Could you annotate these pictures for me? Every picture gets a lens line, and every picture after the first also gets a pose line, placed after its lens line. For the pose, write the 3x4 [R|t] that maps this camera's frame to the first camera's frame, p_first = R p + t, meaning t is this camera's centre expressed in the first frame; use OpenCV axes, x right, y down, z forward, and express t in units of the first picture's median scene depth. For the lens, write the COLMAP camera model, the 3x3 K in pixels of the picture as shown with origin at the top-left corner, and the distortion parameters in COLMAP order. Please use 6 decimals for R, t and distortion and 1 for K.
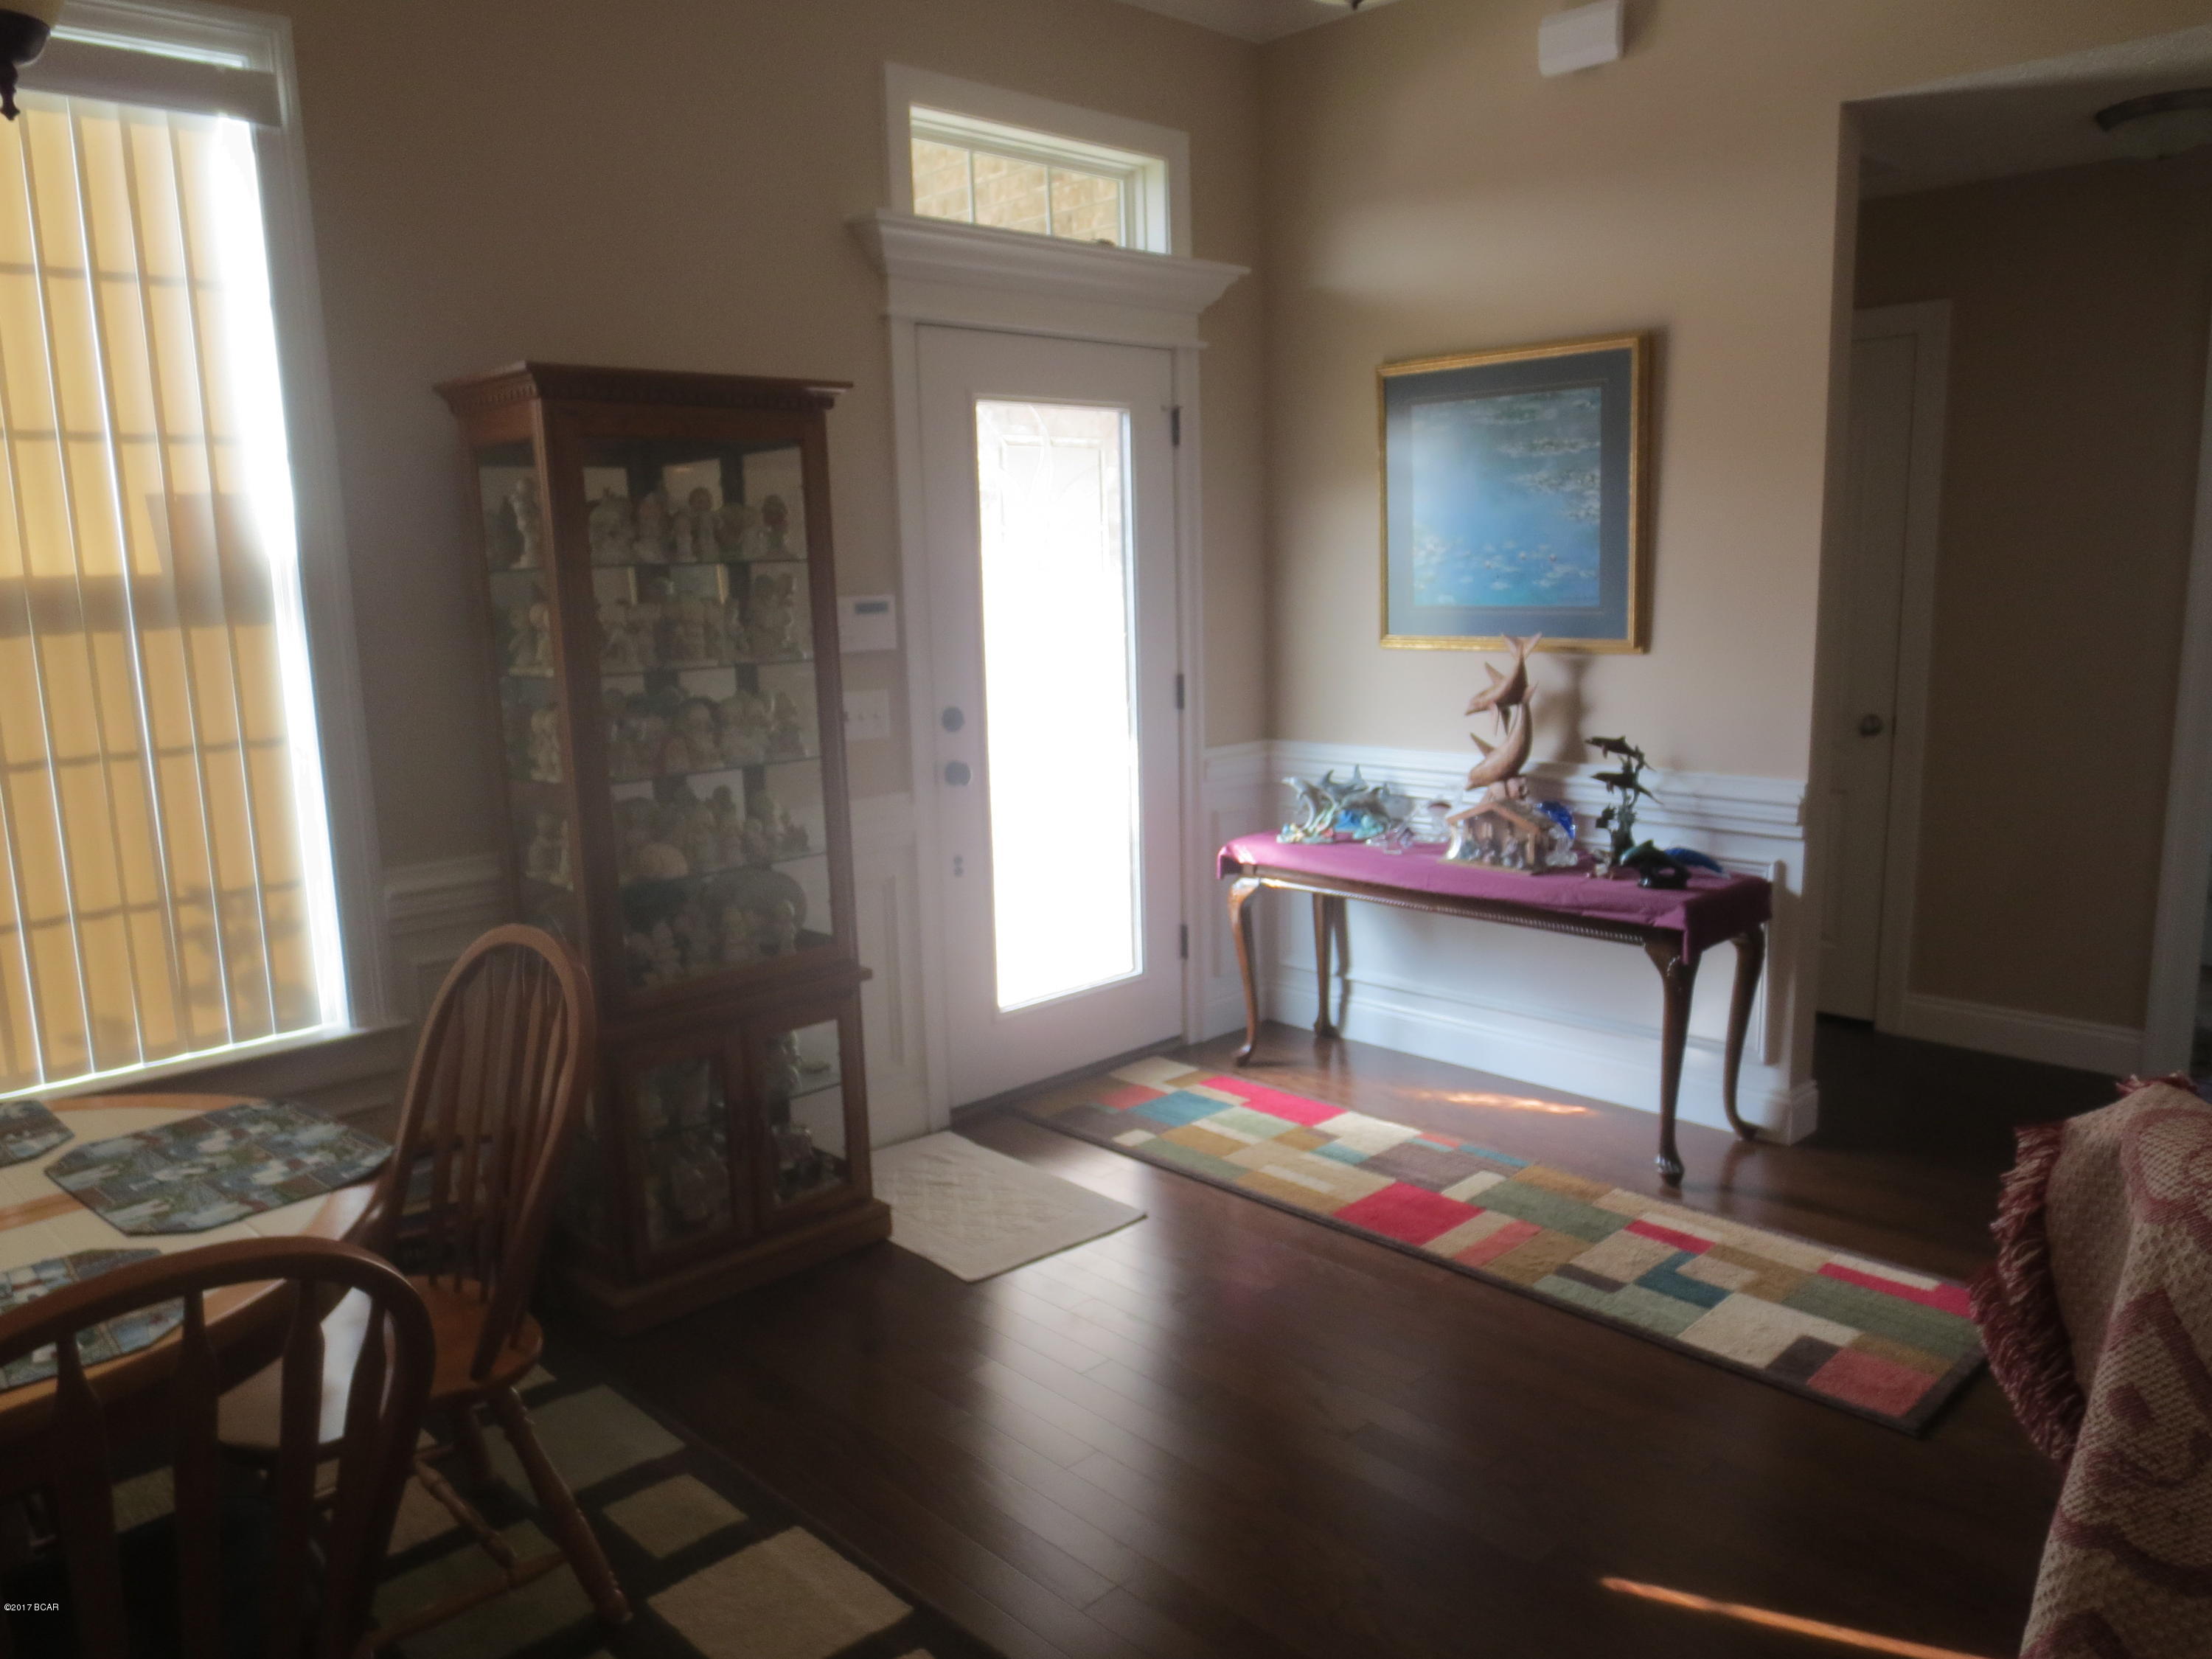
lens RADIAL K [[1567.0, 0, 1102.5], [0, 1567.0, 843.4], [0, 0, 1]] dist [-0.046035, 0.020654]
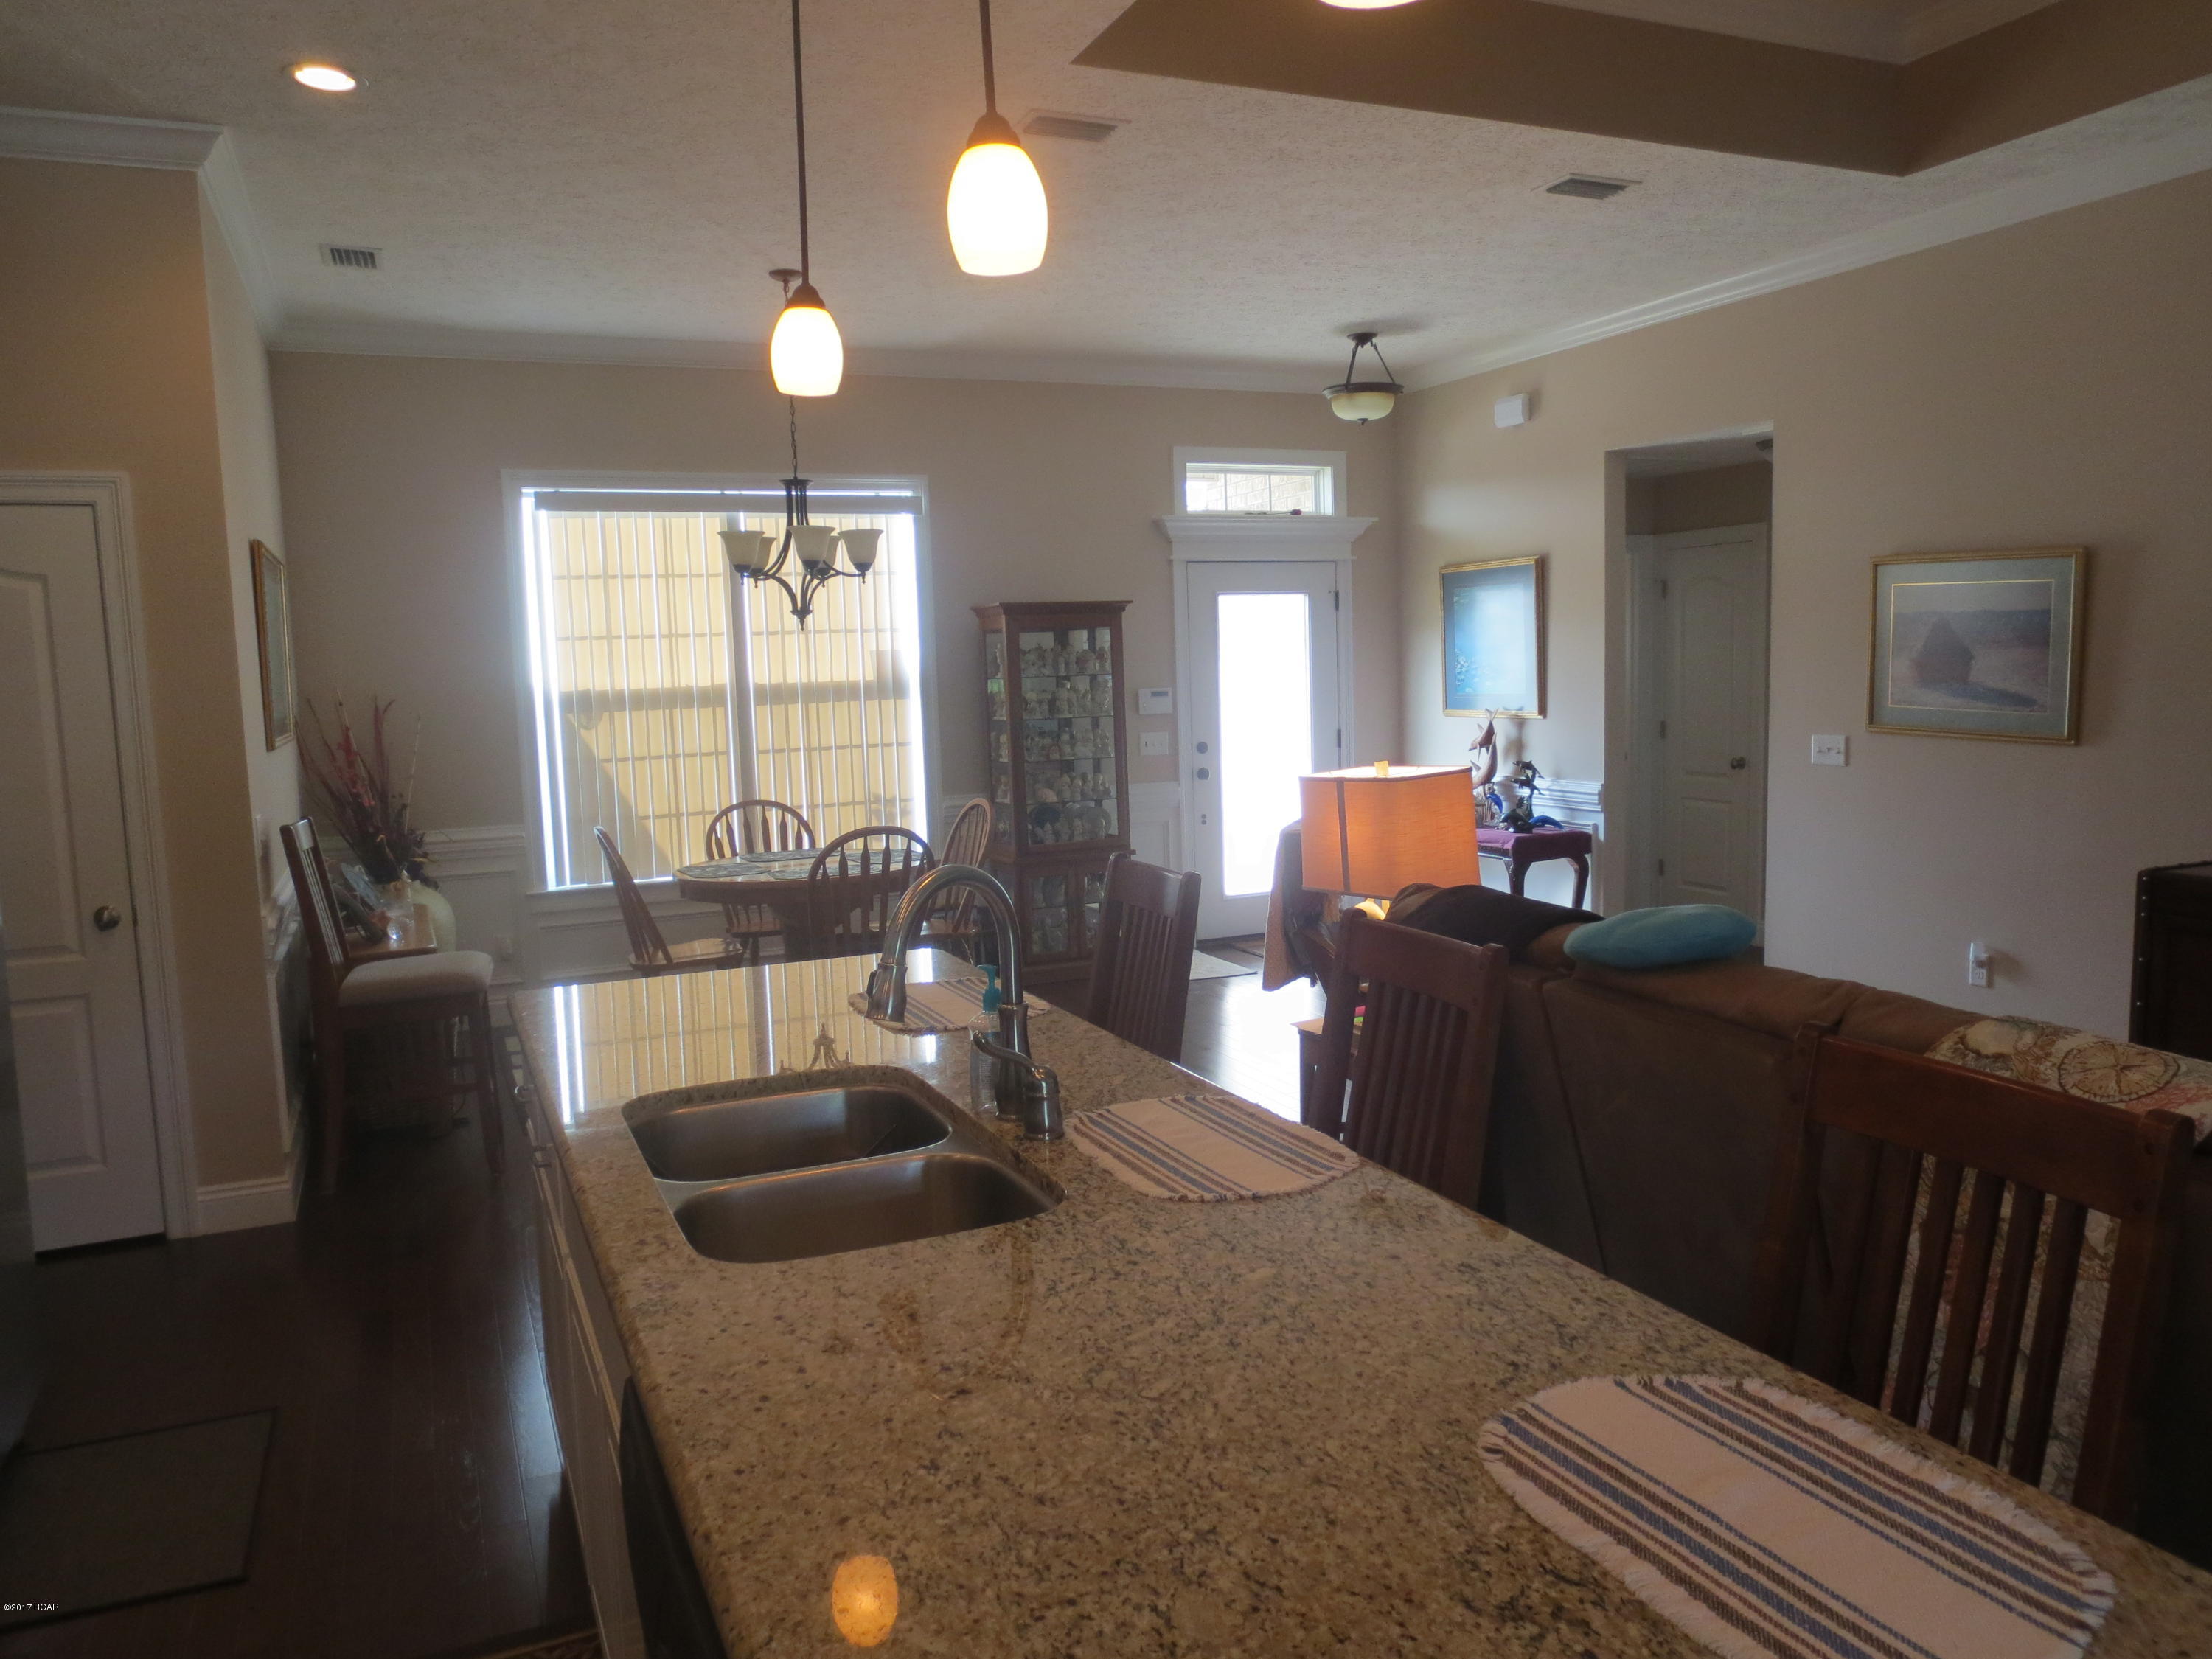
lens RADIAL K [[1567.0, 0, 1111.2], [0, 1567.0, 822.6], [0, 0, 1]] dist [-0.046035, 0.020654]
pose [[0.938103, 0.030594, -0.345002, 0.543430], [-0.053702, 0.996893, -0.057620, 0.155312], [0.342168, 0.072581, 0.936831, -1.040467]]
